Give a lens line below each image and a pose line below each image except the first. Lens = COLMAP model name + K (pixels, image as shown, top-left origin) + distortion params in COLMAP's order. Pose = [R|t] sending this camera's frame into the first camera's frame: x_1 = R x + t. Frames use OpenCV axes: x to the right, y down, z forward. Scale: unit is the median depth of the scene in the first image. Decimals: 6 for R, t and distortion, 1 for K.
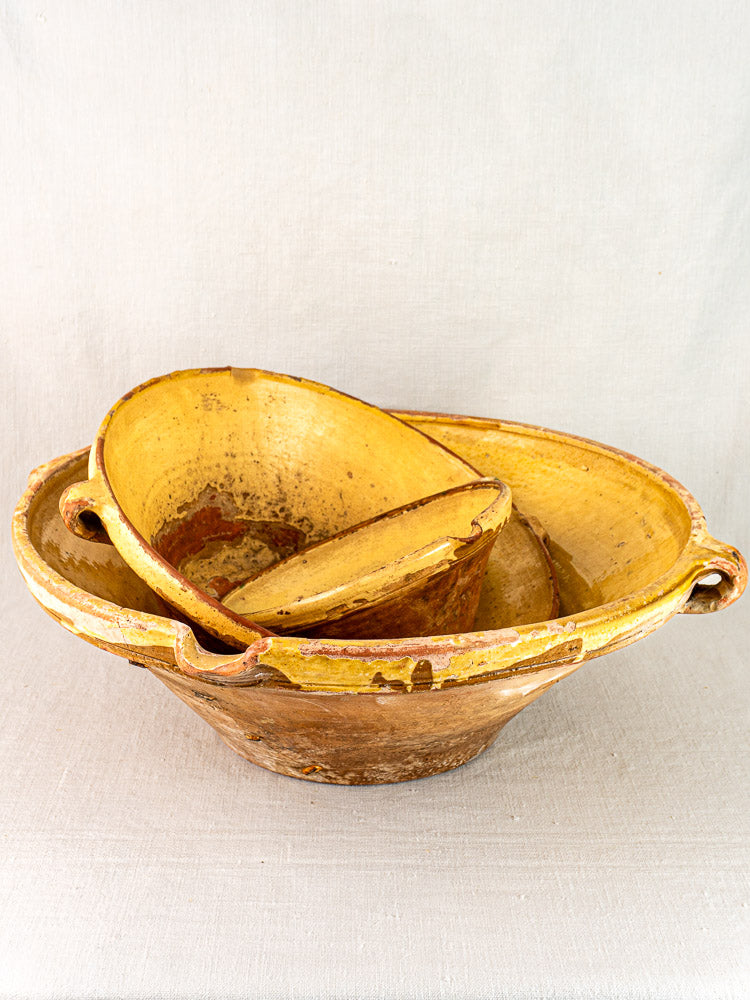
lens RADIAL K [[1384.1, 0, 377.5], [0, 1384.1, 445.2], [0, 0, 1]] dist [0.033529, -0.034228]
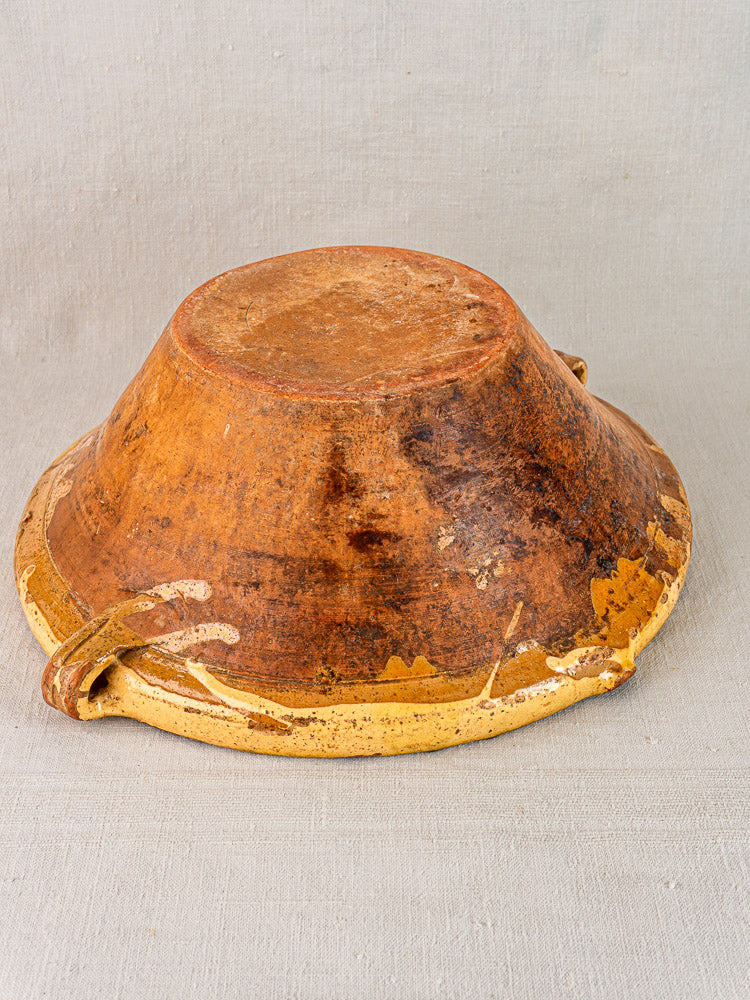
lens RADIAL K [[1564.5, 0, 400.8], [0, 1564.5, 459.7], [0, 0, 1]] dist [0.009784, 0.073650]
pose [[0.999872, -0.011925, -0.010688, -0.015027], [0.014267, 0.966476, 0.256361, -0.064079], [0.007273, -0.256481, 0.966522, 0.276464]]
